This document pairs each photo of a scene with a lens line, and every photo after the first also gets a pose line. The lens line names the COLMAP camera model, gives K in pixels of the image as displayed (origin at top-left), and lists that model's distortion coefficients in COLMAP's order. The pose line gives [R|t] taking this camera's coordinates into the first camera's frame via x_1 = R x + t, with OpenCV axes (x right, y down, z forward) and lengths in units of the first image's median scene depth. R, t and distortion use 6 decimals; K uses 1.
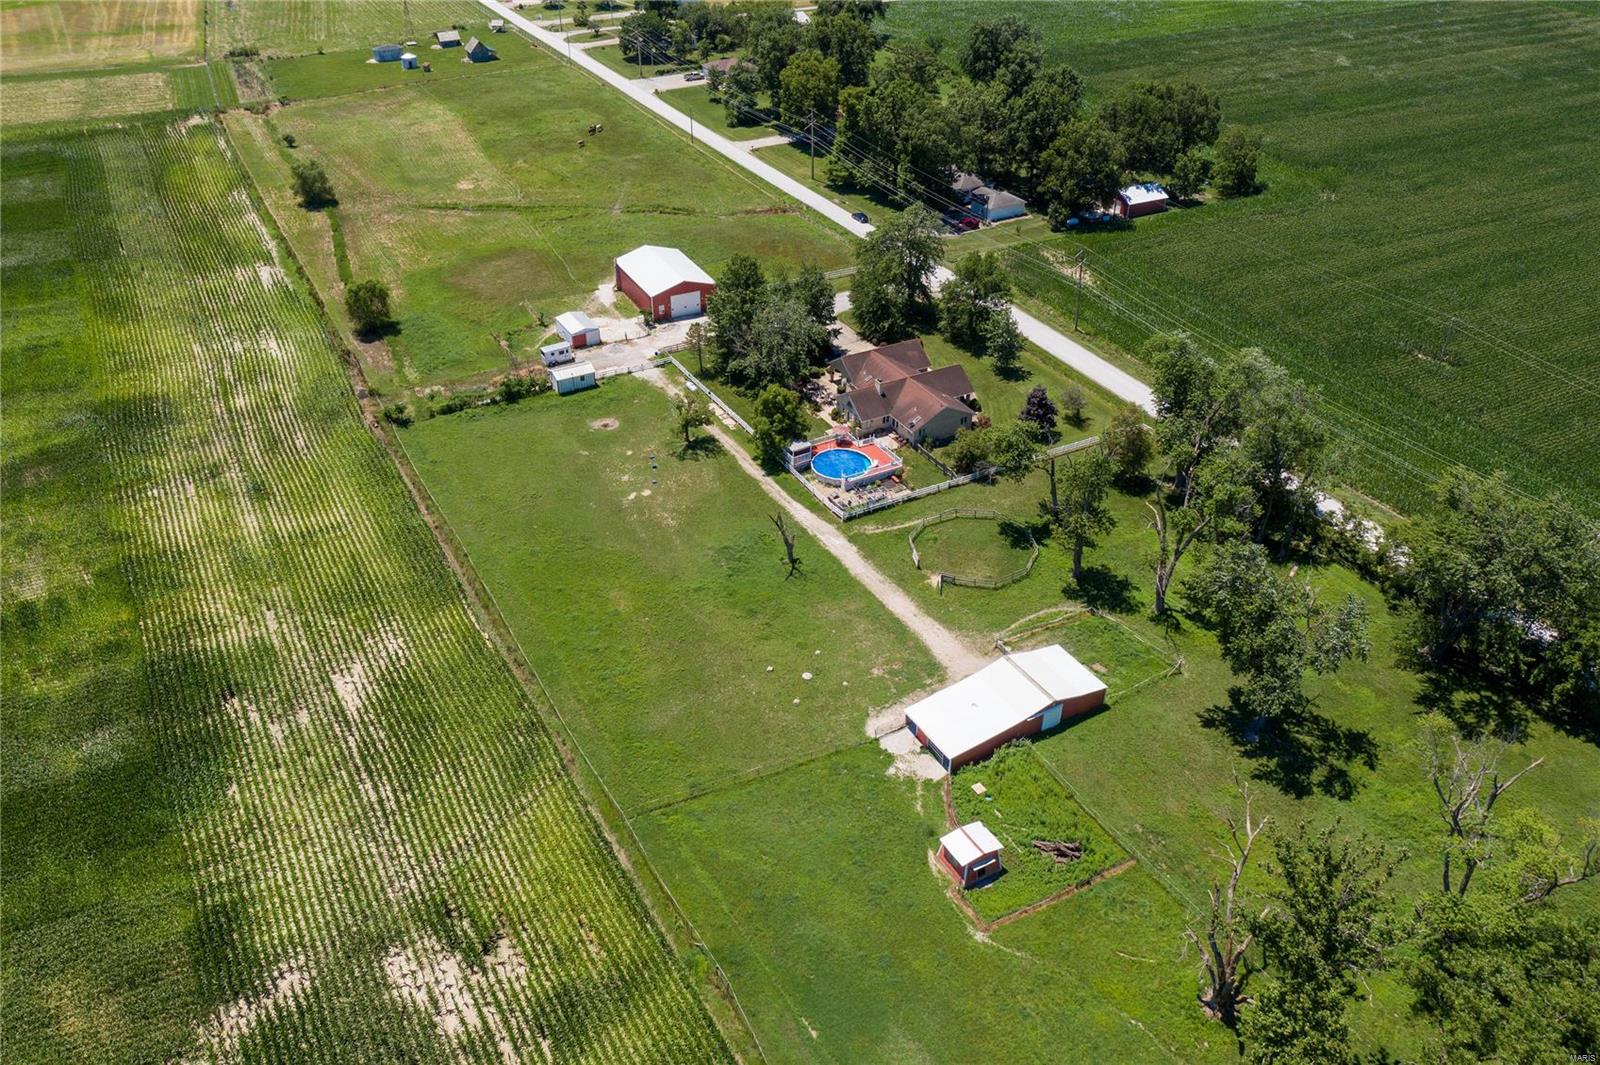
lens RADIAL K [[1253.2, 0, 804.4], [0, 1253.2, 522.8], [0, 0, 1]] dist [-0.019014, 0.011132]
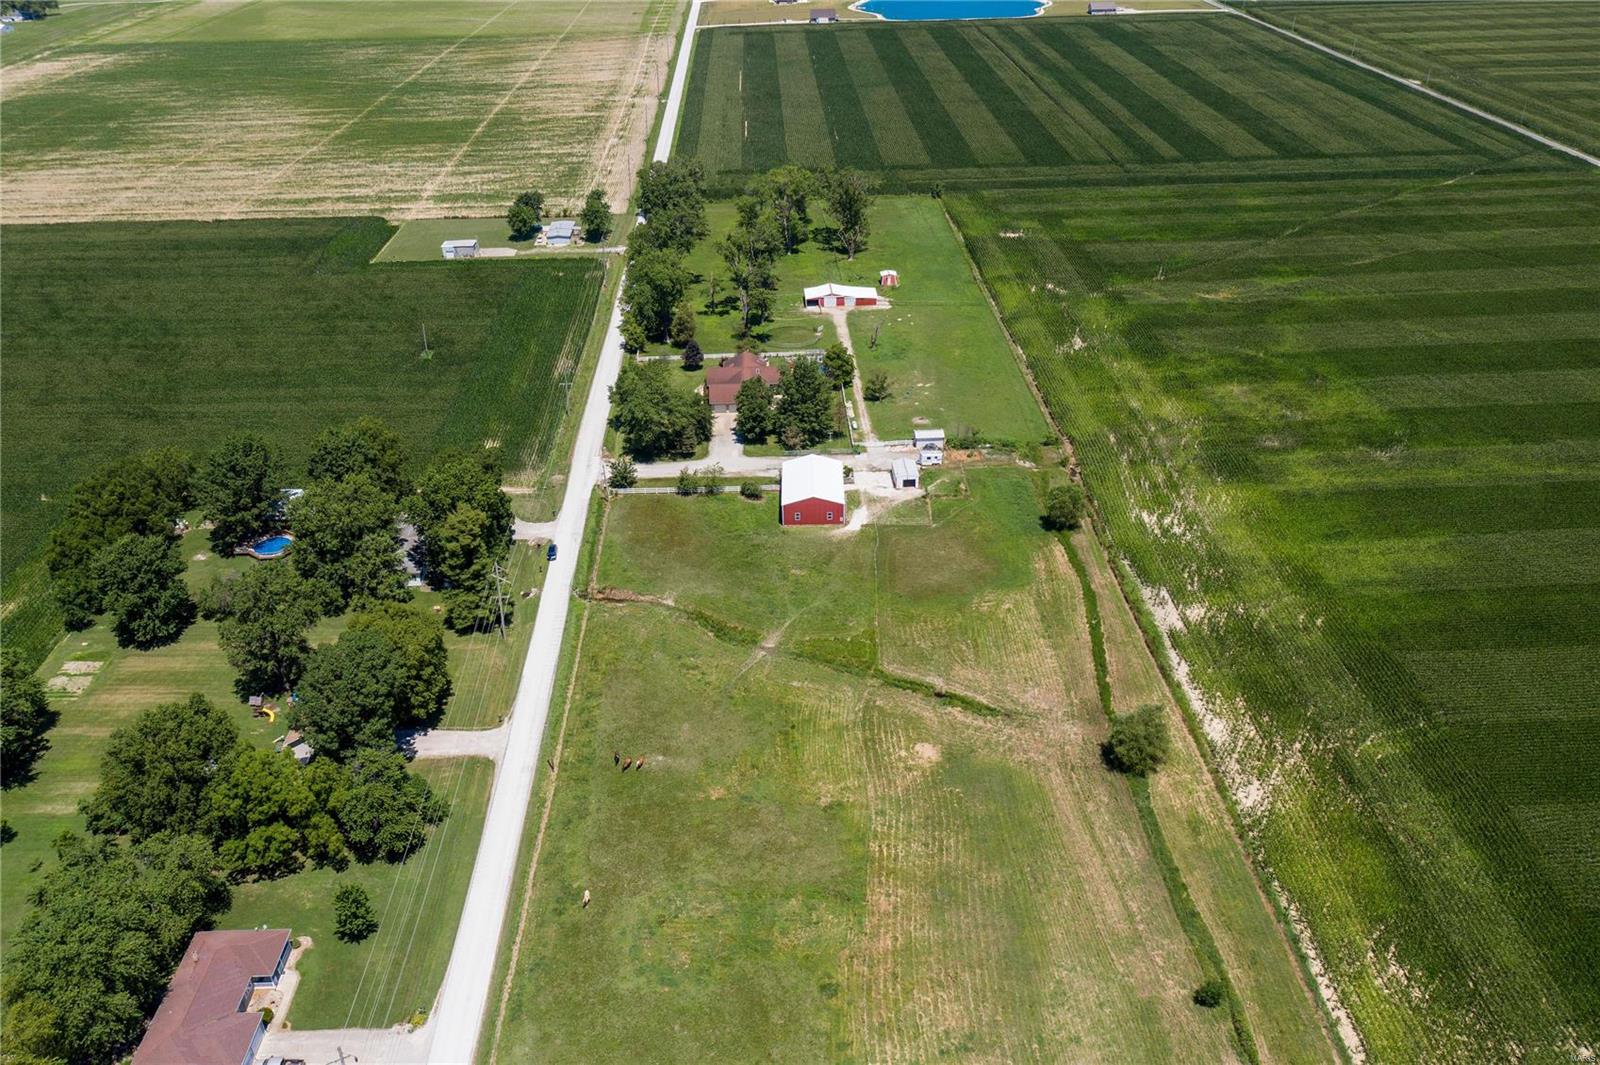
lens RADIAL K [[1253.4, 0, 800.0], [0, 1253.4, 532.5], [0, 0, 1]] dist [-0.015041, 0.010776]
pose [[-0.890227, -0.220293, 0.398706, -0.584273], [0.263299, 0.465397, 0.845032, -1.183262], [-0.371711, 0.857249, -0.356306, 1.493644]]
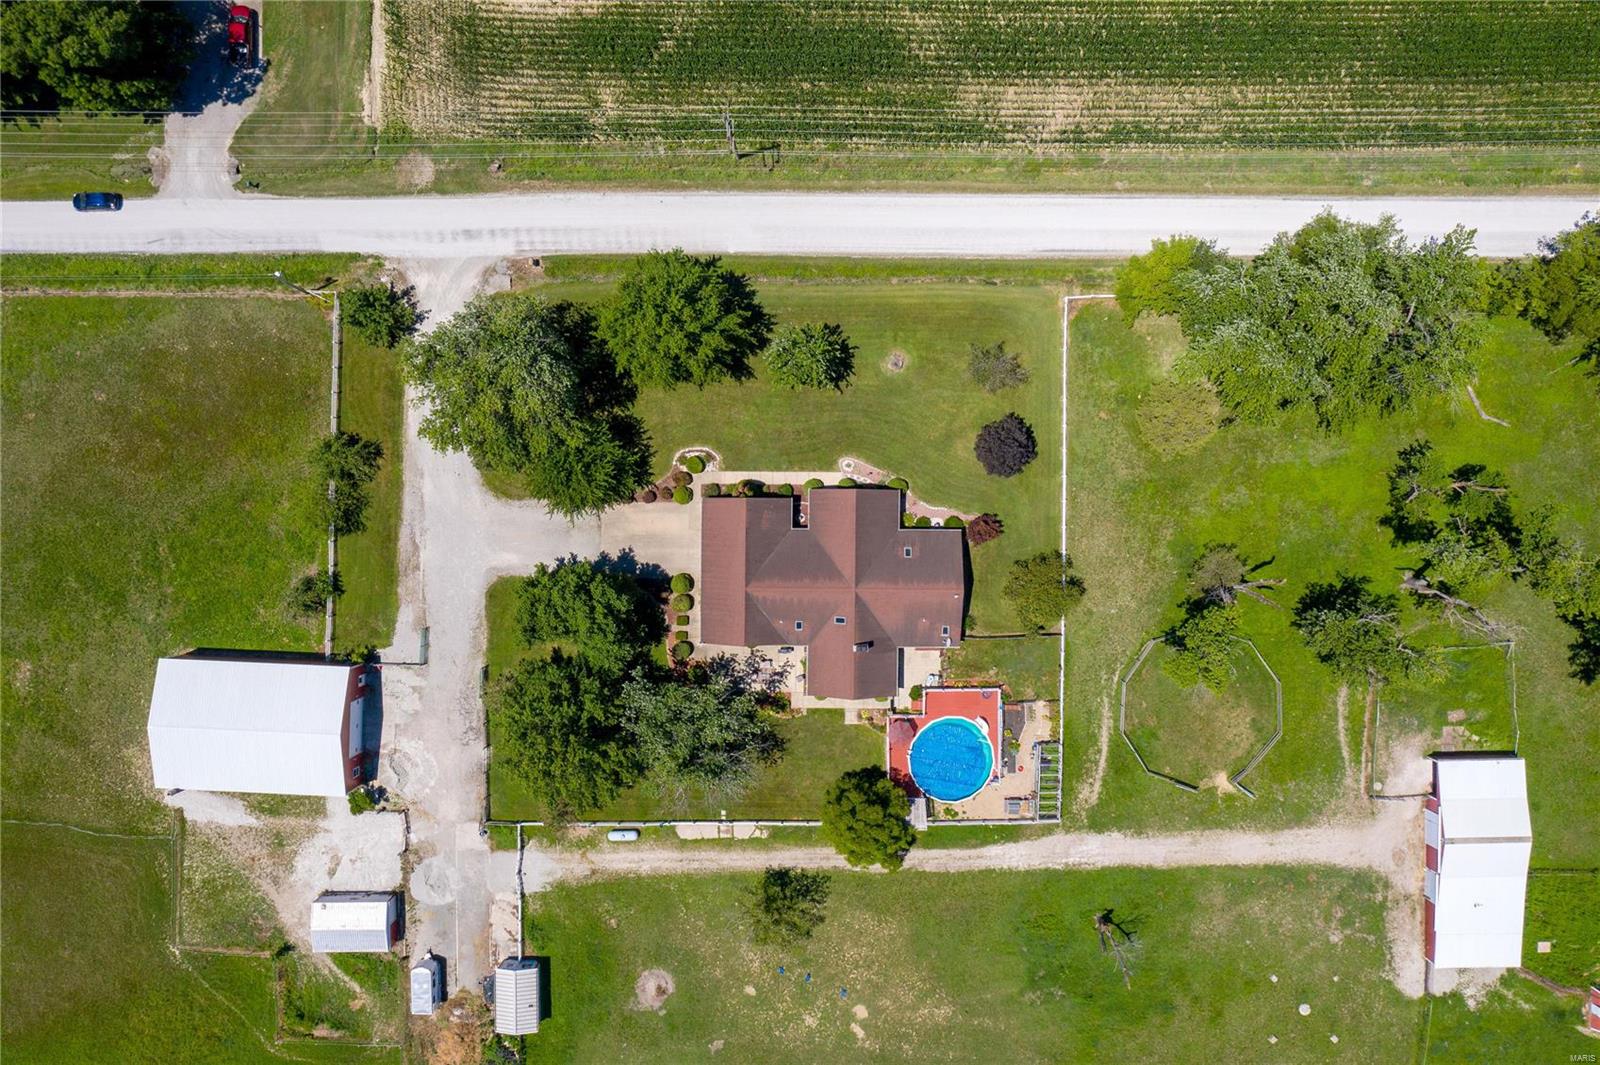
lens RADIAL K [[1278.2, 0, 802.3], [0, 1278.2, 500.8], [0, 0, 1]] dist [-0.024991, 0.012213]
pose [[0.490591, -0.870904, -0.029079, 0.109517], [0.492271, 0.249459, 0.833930, -0.580958], [-0.719019, -0.423433, 0.551104, 0.585452]]
